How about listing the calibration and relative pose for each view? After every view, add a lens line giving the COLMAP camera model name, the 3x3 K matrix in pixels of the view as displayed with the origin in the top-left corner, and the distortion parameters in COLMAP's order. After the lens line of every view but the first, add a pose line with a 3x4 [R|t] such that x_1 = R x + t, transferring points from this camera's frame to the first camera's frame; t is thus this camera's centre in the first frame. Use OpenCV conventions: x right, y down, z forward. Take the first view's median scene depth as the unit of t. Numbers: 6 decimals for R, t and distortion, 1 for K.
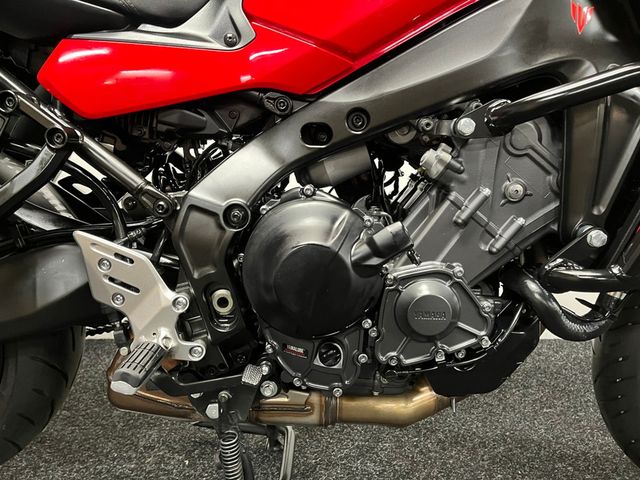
lens RADIAL K [[484.4, 0, 323.0], [0, 484.4, 242.8], [0, 0, 1]] dist [0.039727, -0.069401]
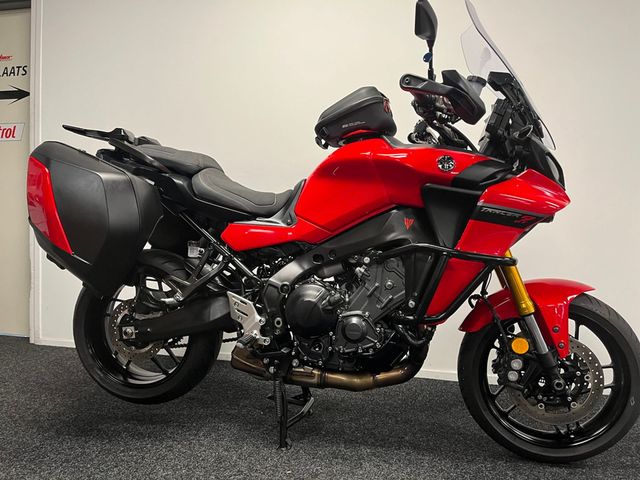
lens RADIAL K [[484.4, 0, 325.5], [0, 484.4, 236.2], [0, 0, 1]] dist [0.039727, -0.069401]
pose [[0.977563, 0.029936, -0.208507, 0.570364], [-0.065425, 0.984045, -0.165453, 0.084367], [0.200228, 0.175383, 0.963924, -1.529638]]
